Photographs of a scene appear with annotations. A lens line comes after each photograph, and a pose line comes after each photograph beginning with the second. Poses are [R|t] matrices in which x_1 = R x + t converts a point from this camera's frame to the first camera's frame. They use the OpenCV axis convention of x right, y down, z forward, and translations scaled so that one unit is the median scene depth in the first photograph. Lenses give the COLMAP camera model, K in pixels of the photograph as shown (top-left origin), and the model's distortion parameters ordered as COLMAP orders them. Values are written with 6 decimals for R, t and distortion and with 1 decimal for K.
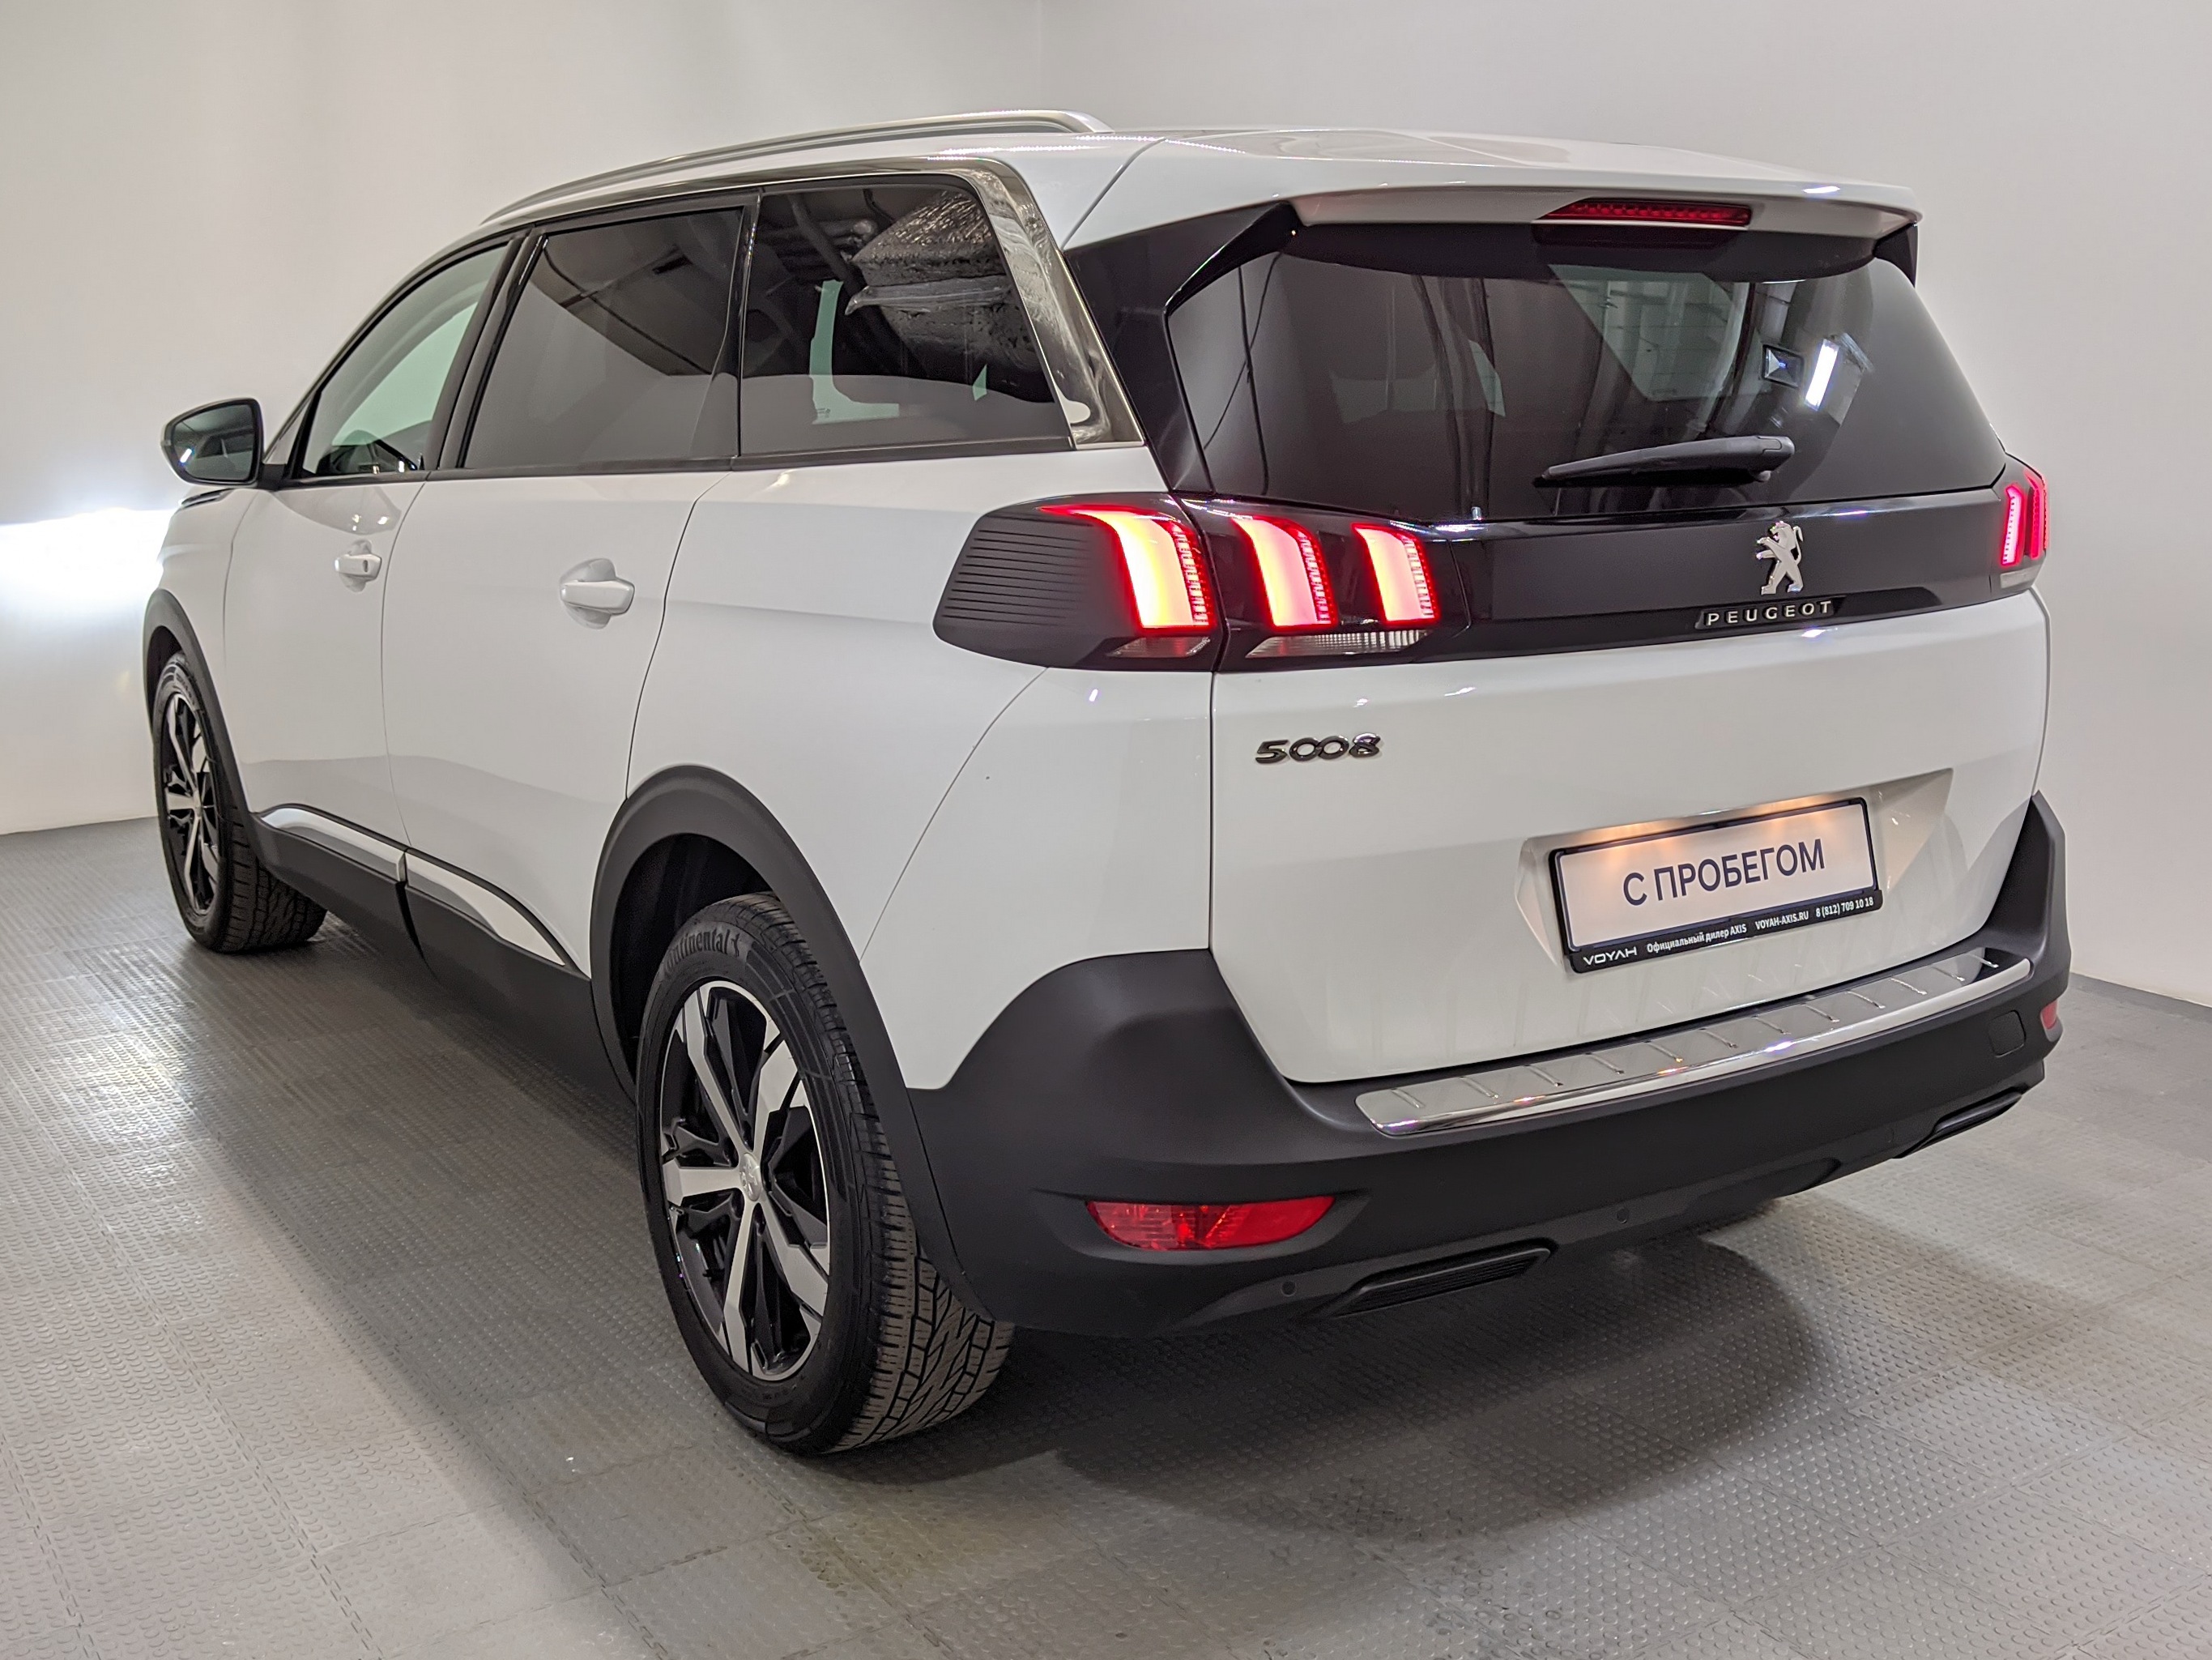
lens RADIAL K [[1568.1, 0, 1093.5], [0, 1568.1, 814.7], [0, 0, 1]] dist [0.000833, -0.002611]
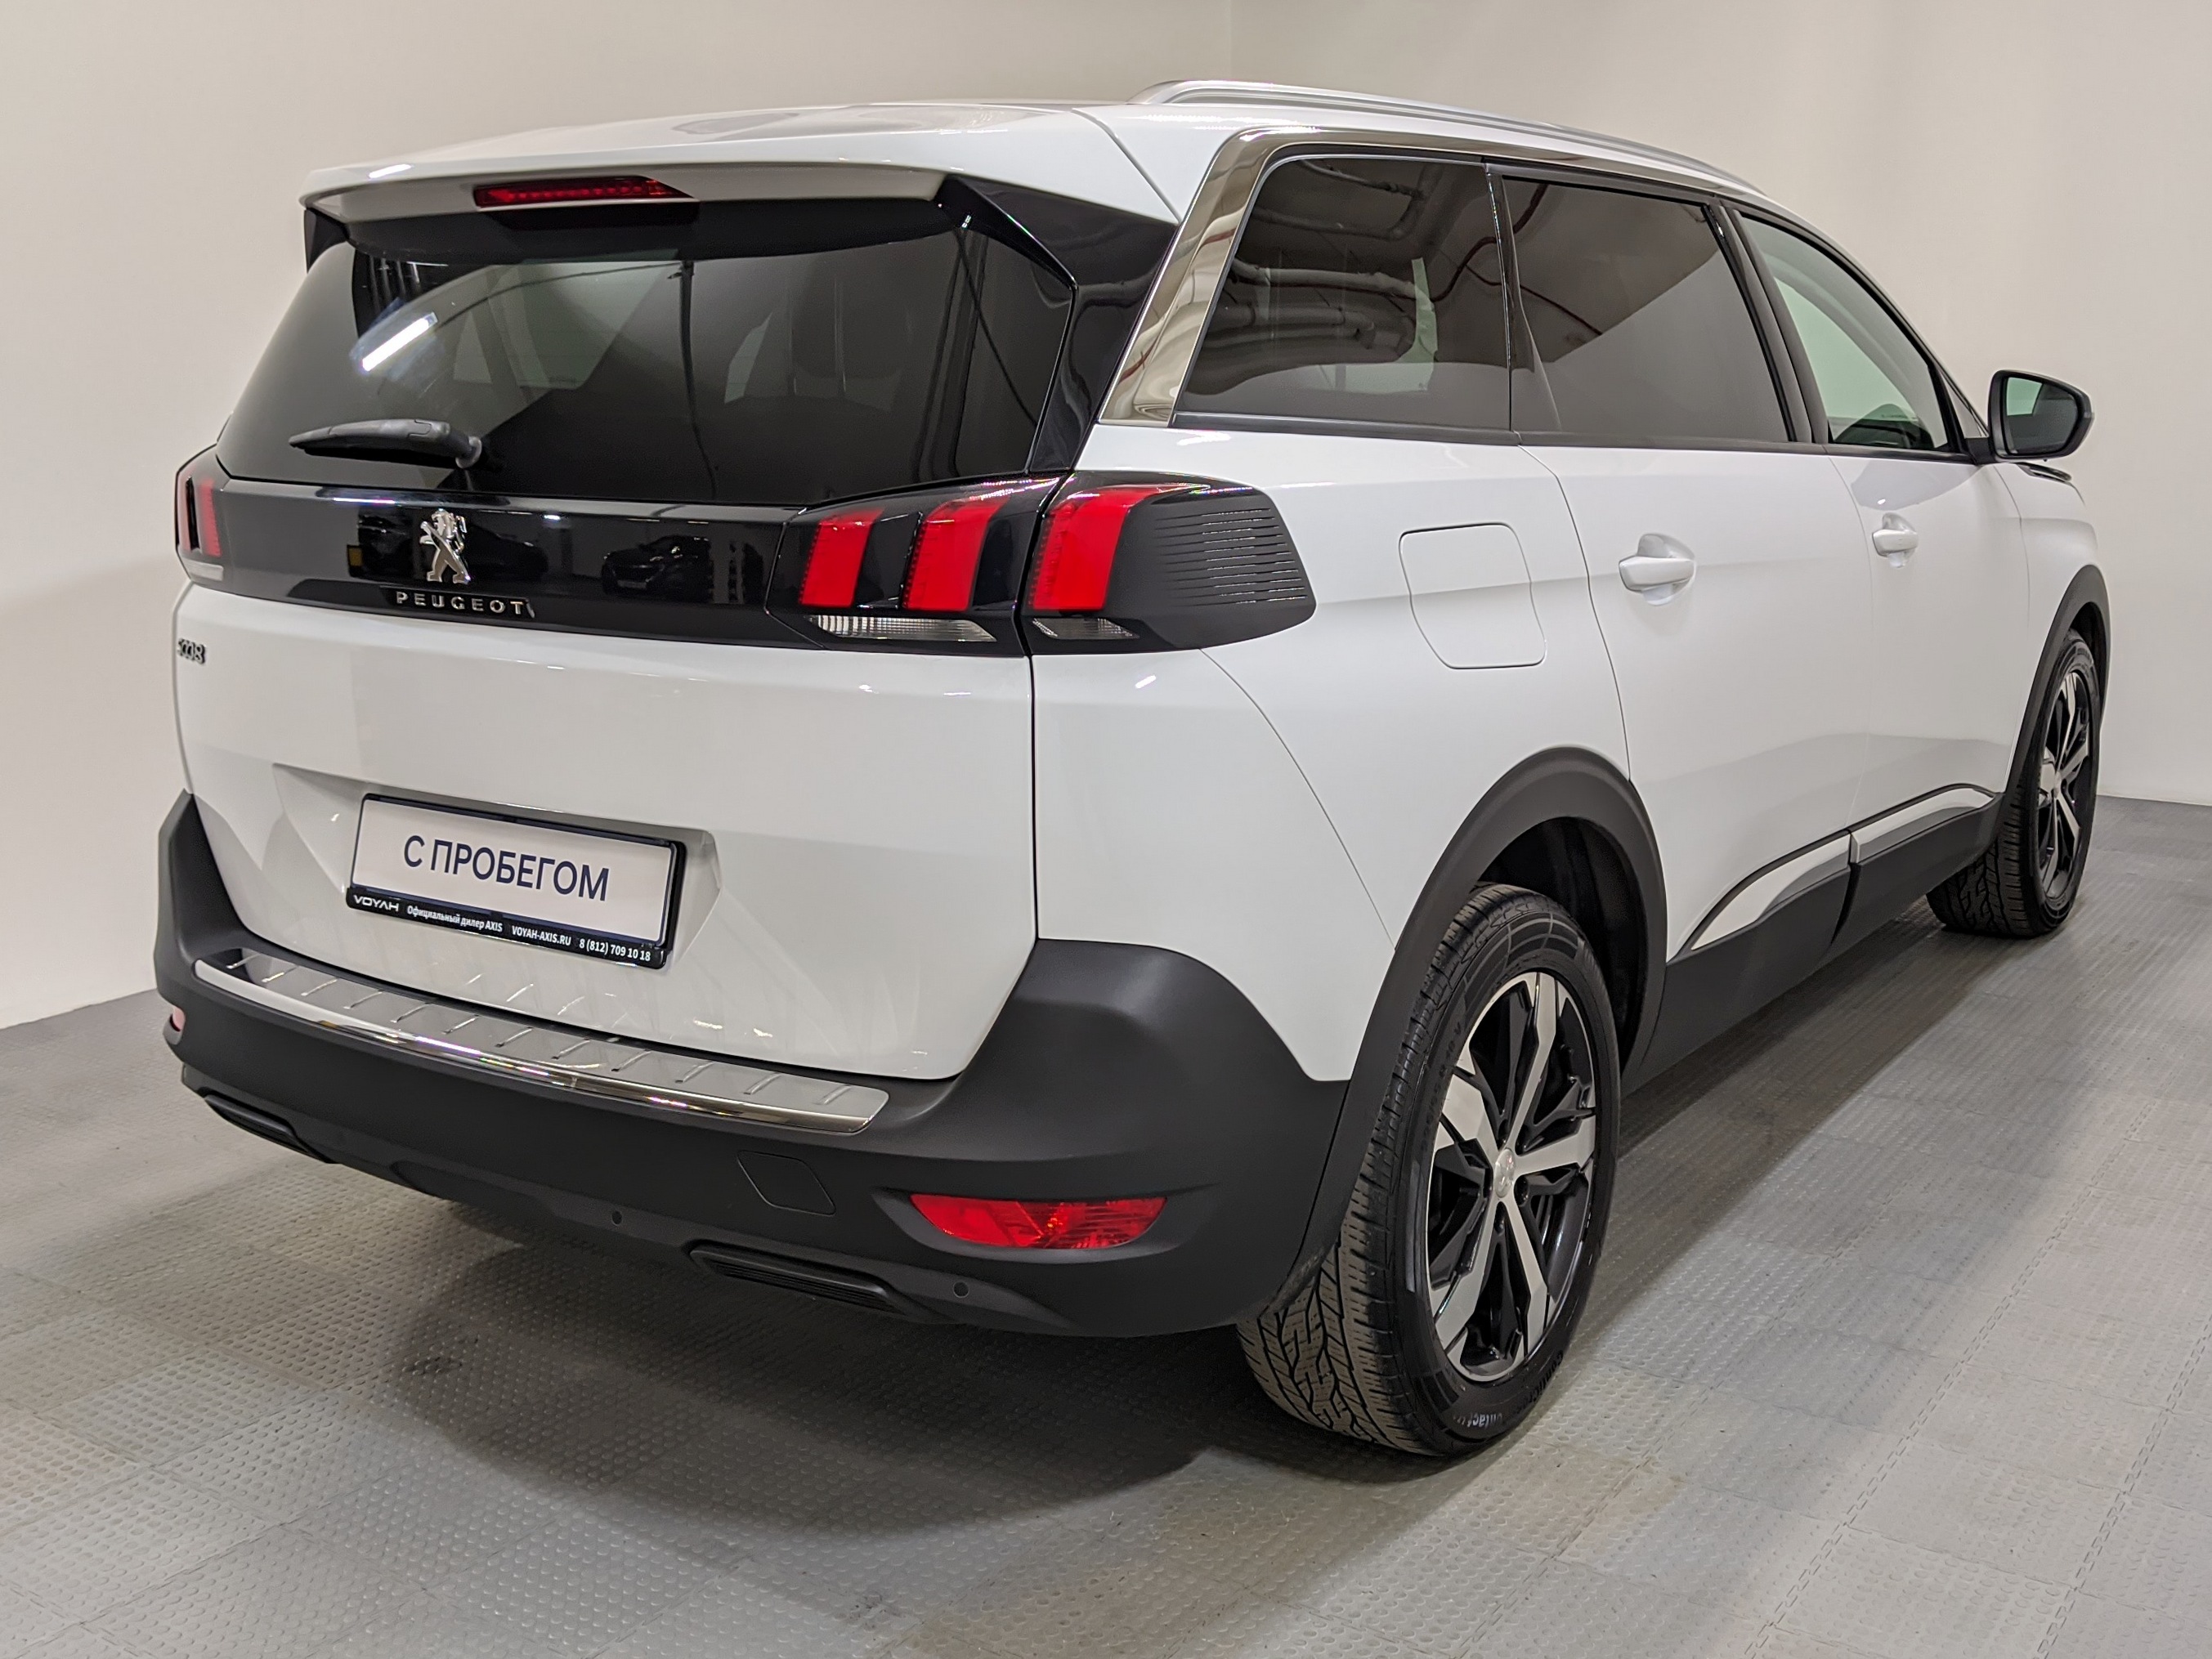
lens RADIAL K [[1567.8, 0, 1093.5], [0, 1567.8, 814.2], [0, 0, 1]] dist [0.000833, -0.002611]
pose [[0.639111, 0.224511, -0.735617, 1.353344], [-0.217423, 0.970173, 0.107199, -0.180815], [0.737743, 0.091428, 0.668862, 0.614695]]
